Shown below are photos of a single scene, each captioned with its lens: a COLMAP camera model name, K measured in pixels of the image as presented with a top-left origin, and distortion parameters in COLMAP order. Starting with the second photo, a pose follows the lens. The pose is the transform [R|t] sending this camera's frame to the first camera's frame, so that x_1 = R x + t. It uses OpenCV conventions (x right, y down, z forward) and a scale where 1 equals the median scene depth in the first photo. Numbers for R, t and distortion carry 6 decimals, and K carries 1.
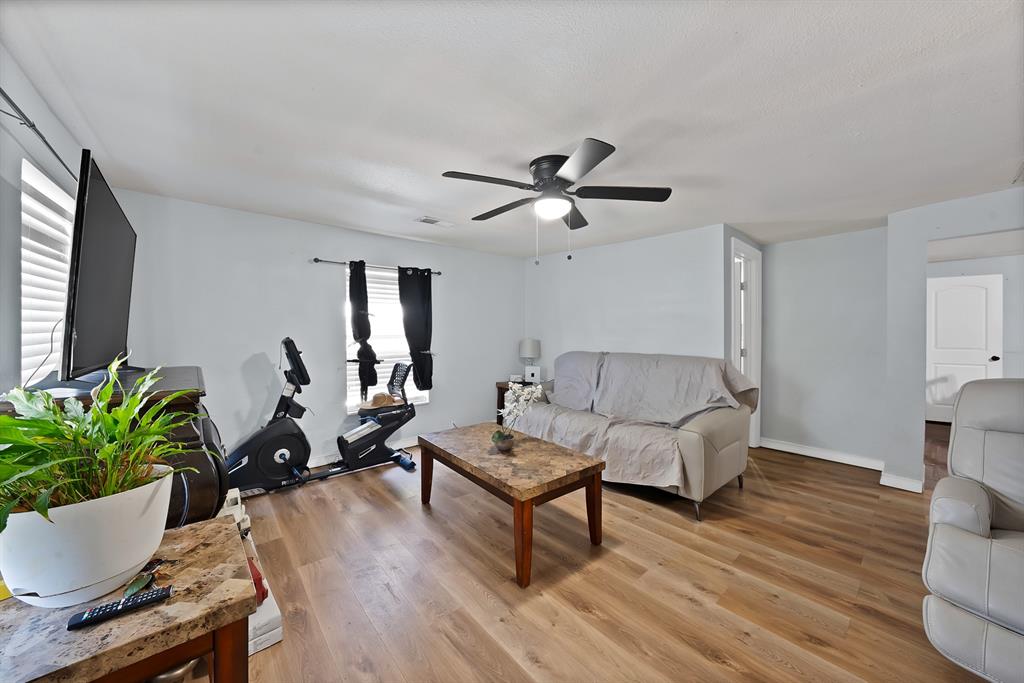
lens RADIAL K [[363.2, 0, 503.5], [0, 363.2, 336.2], [0, 0, 1]] dist [-0.019543, 0.003753]
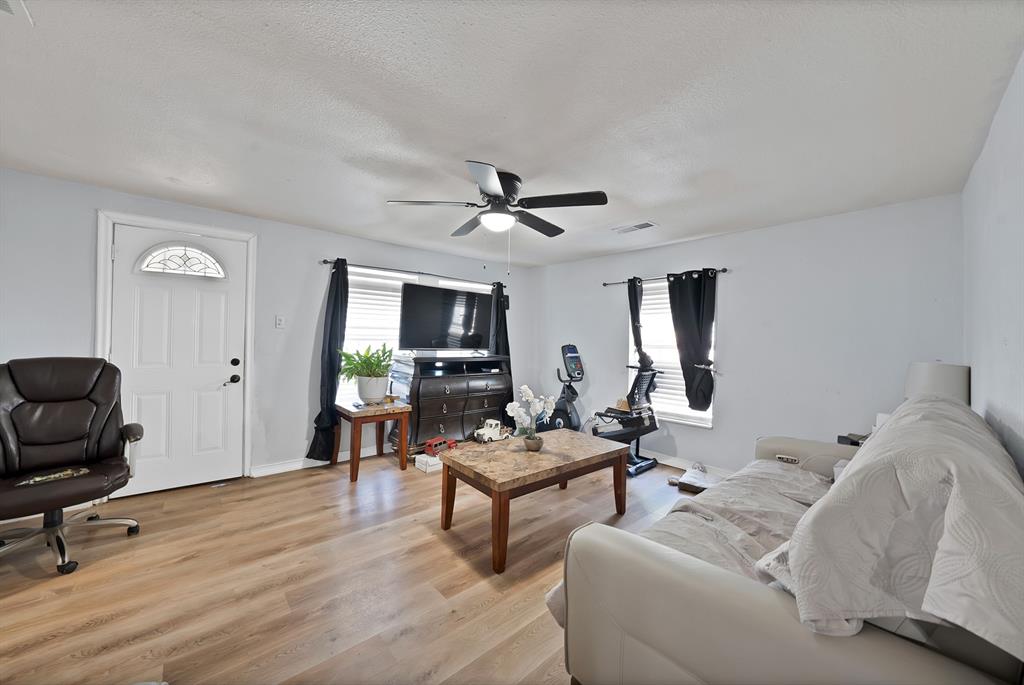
lens RADIAL K [[363.2, 0, 512.9], [0, 363.2, 340.6], [0, 0, 1]] dist [-0.019543, 0.003753]
pose [[0.043787, 0.003563, -0.999035, 0.747818], [-0.036545, 0.999330, 0.001962, -0.003107], [0.998372, 0.036424, 0.043888, 0.629436]]
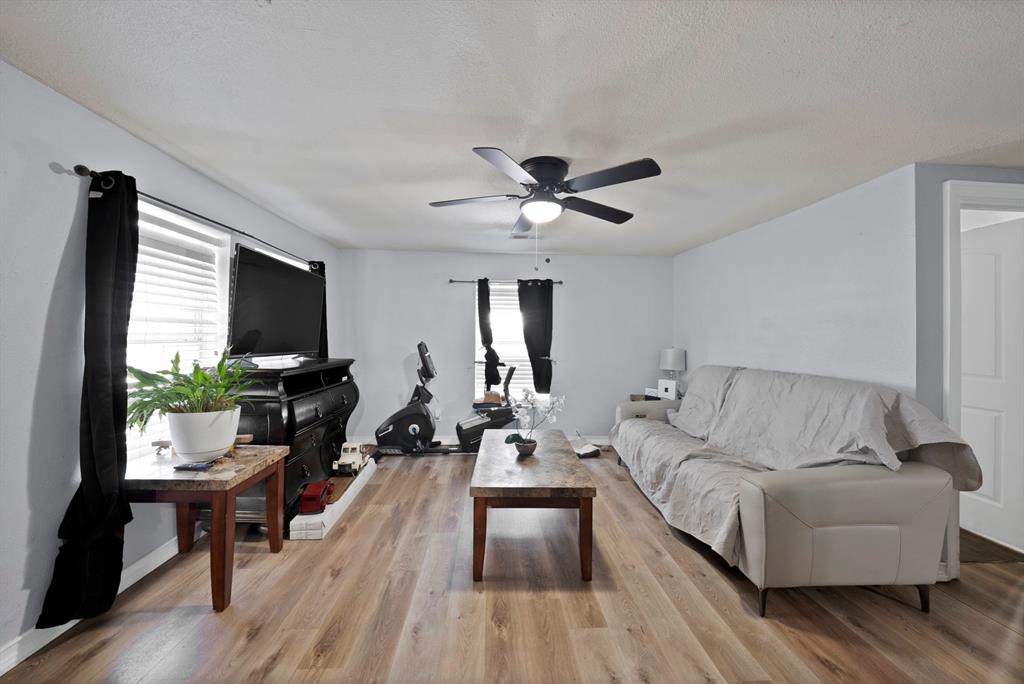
lens RADIAL K [[363.2, 0, 504.5], [0, 363.2, 337.0], [0, 0, 1]] dist [-0.019543, 0.003753]
pose [[0.792109, 0.006184, -0.610348, 0.409309], [-0.017625, 0.999763, -0.012745, -0.001245], [0.610125, 0.020853, 0.792031, 0.108928]]
